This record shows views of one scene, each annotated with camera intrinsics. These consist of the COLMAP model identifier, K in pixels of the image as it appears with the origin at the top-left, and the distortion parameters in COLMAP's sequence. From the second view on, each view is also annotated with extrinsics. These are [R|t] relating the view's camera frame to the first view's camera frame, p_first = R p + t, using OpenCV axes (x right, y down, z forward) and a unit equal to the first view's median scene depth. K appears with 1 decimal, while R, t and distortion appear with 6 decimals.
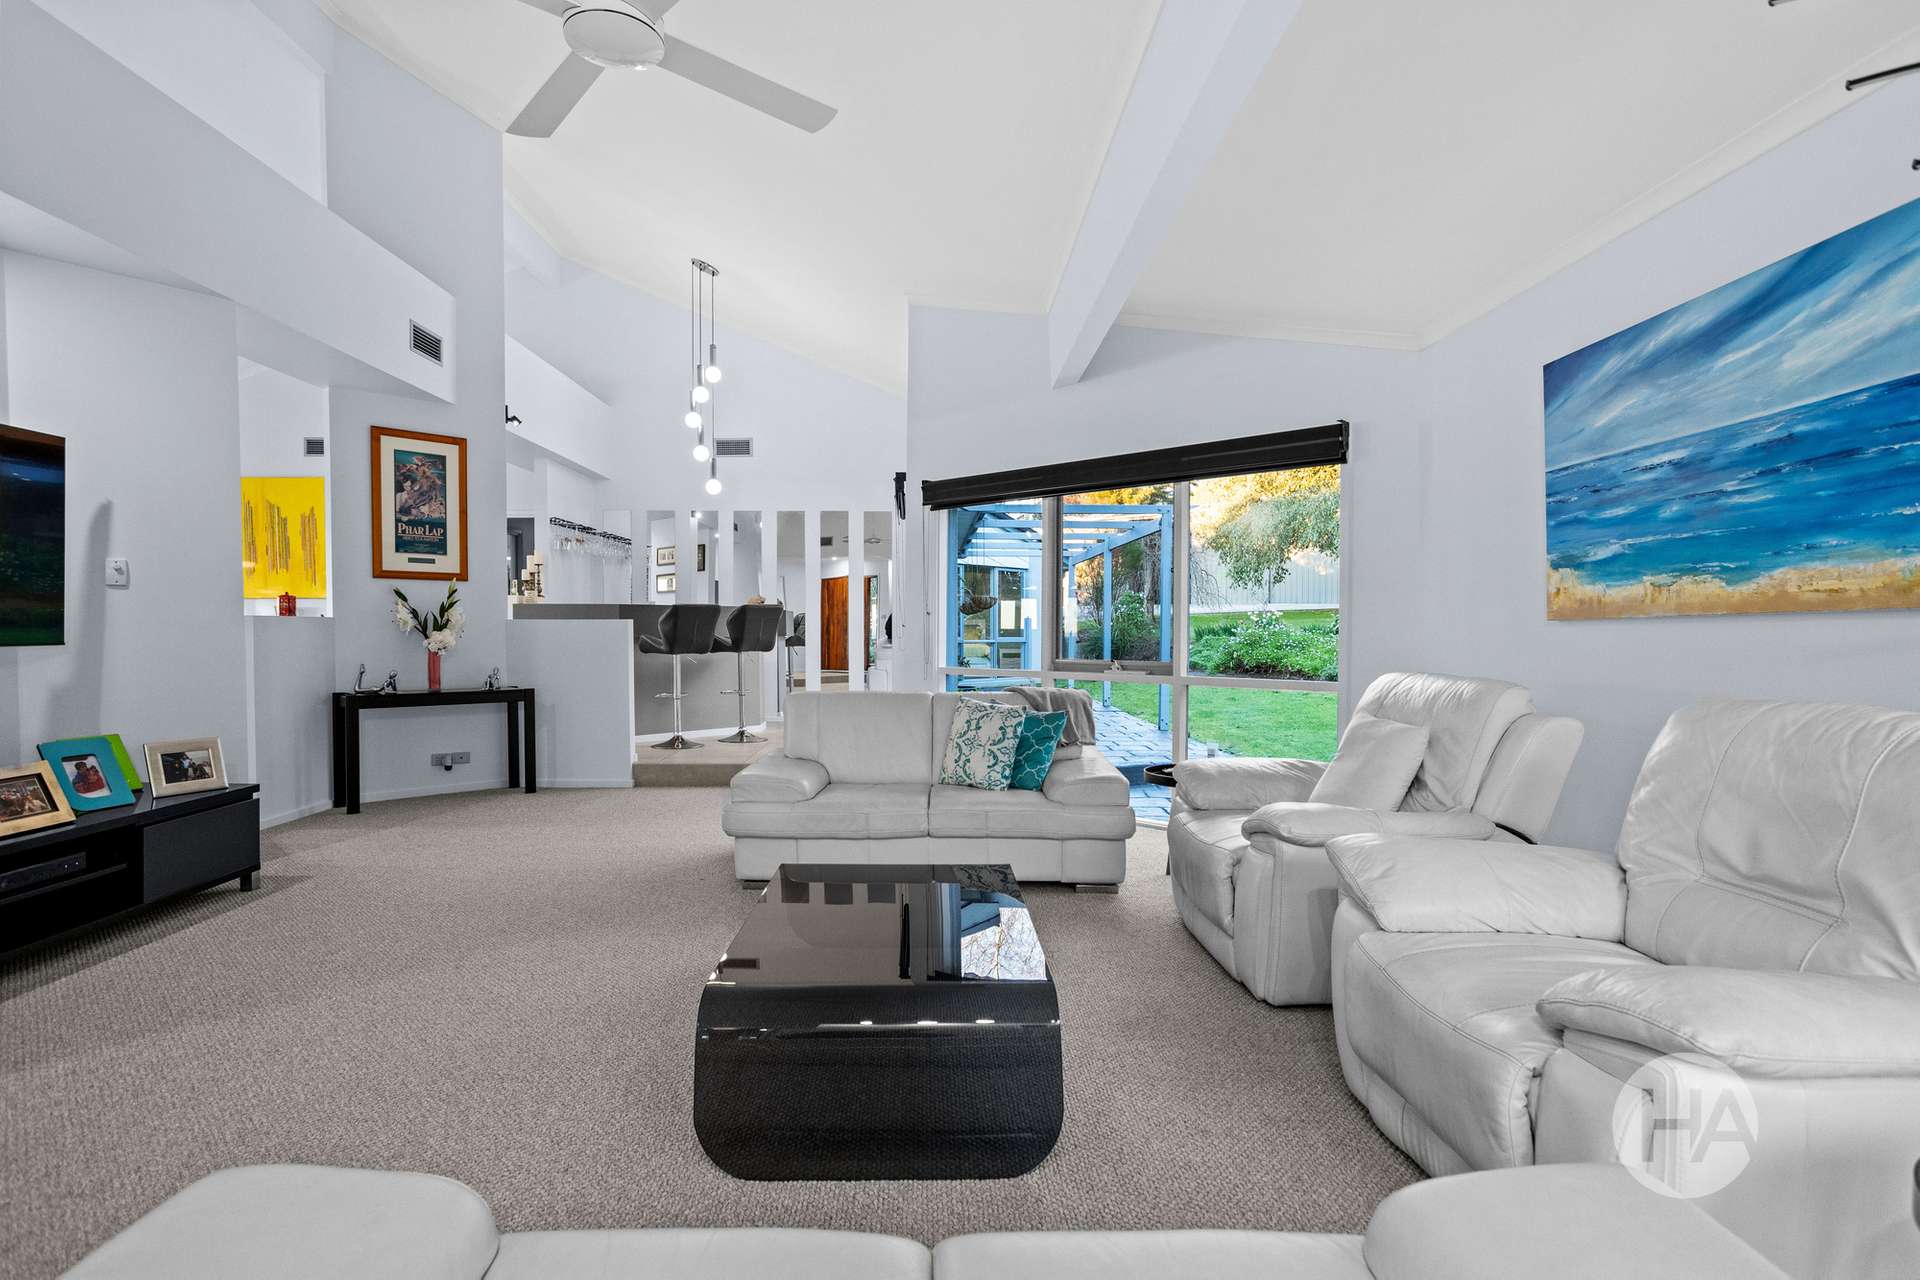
lens RADIAL K [[1001.4, 0, 960.4], [0, 1001.4, 626.9], [0, 0, 1]] dist [0.001129, 0.056265]
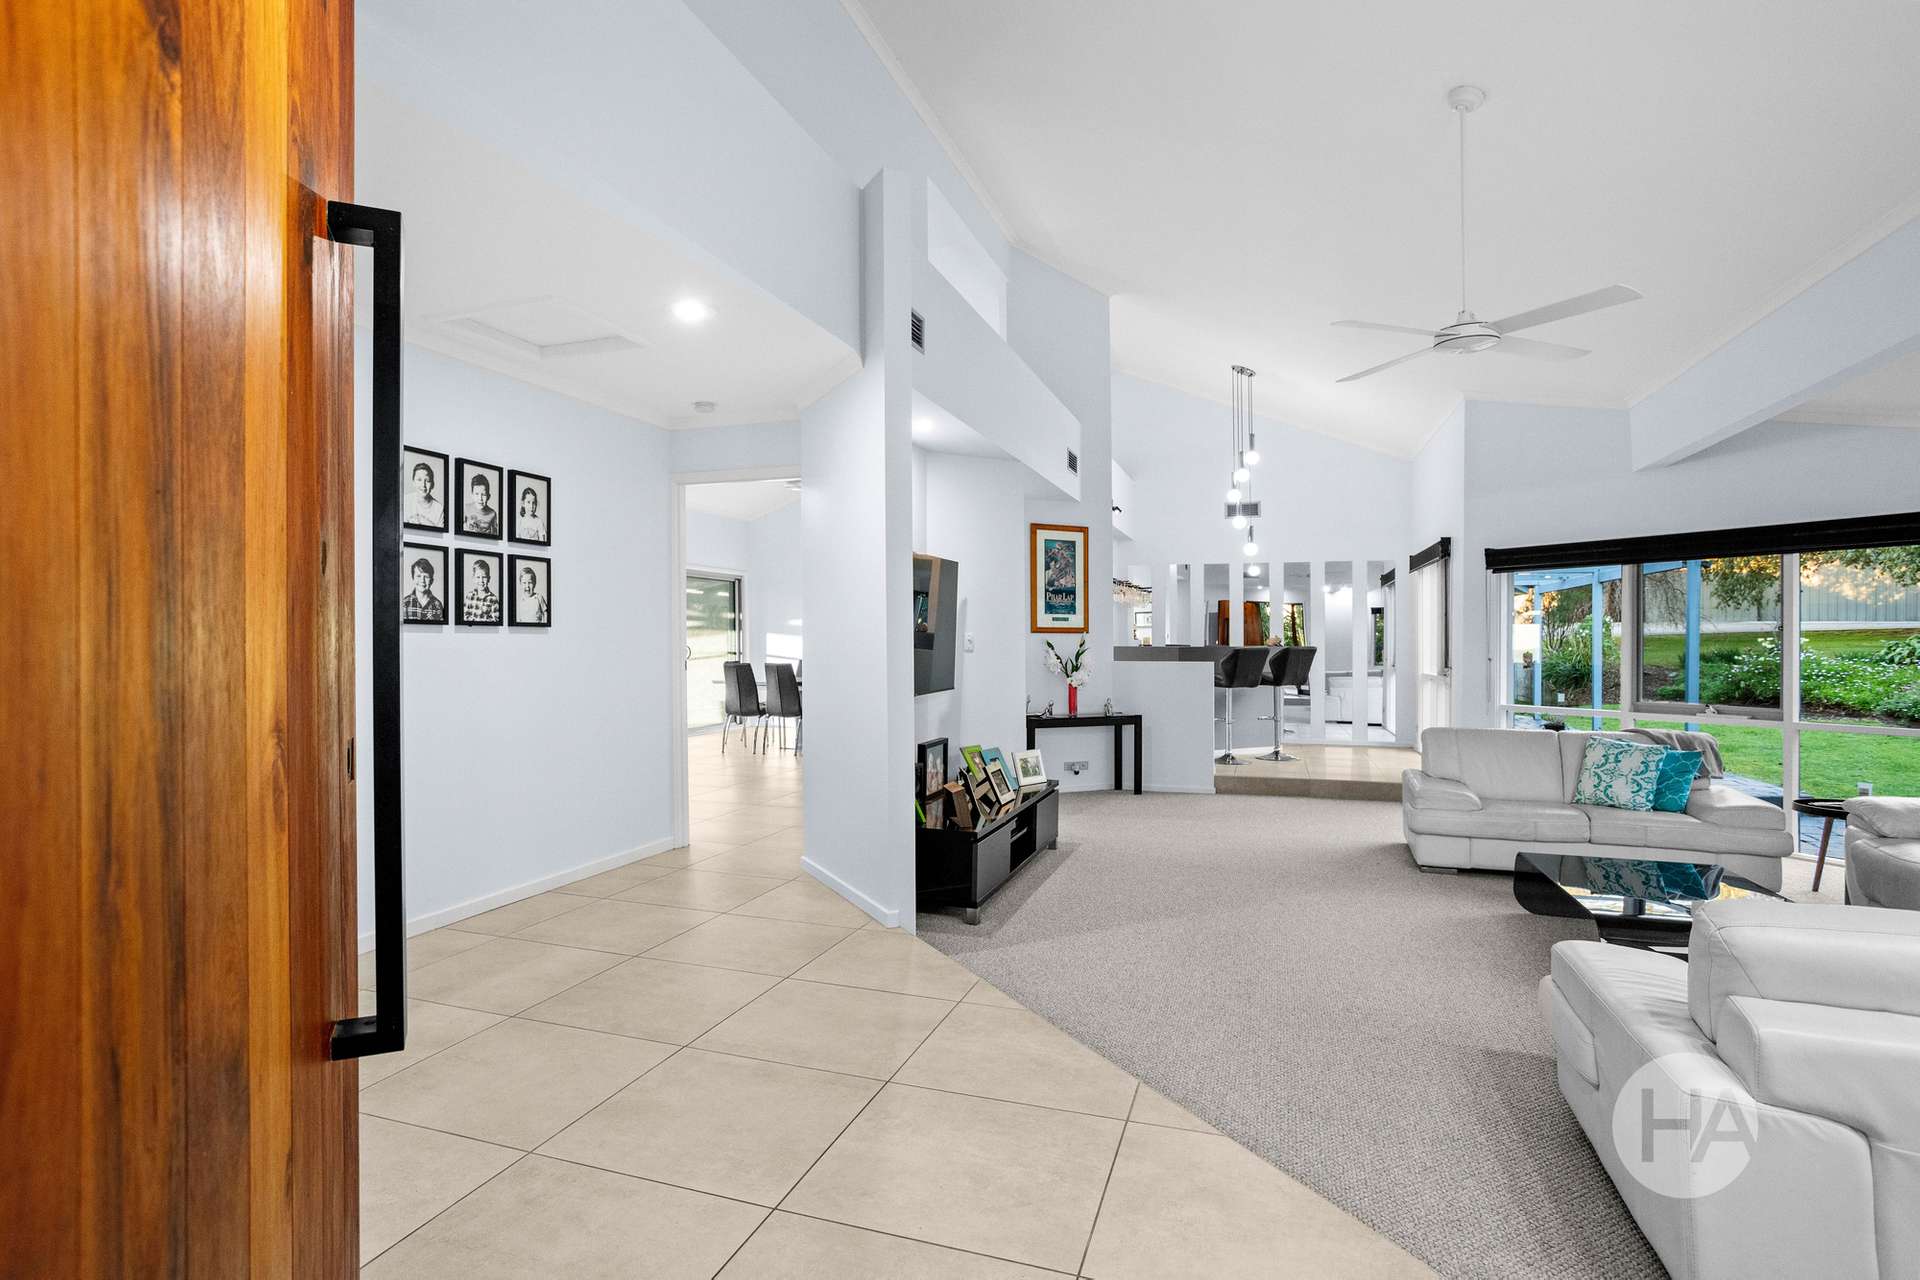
lens RADIAL K [[1001.4, 0, 960.4], [0, 1001.4, 626.9], [0, 0, 1]] dist [0.001129, 0.056265]
pose [[0.946607, -0.011676, -0.322179, -0.230702], [0.007908, 0.999884, -0.012999, -0.039331], [0.322294, 0.009757, 0.946589, -0.323272]]
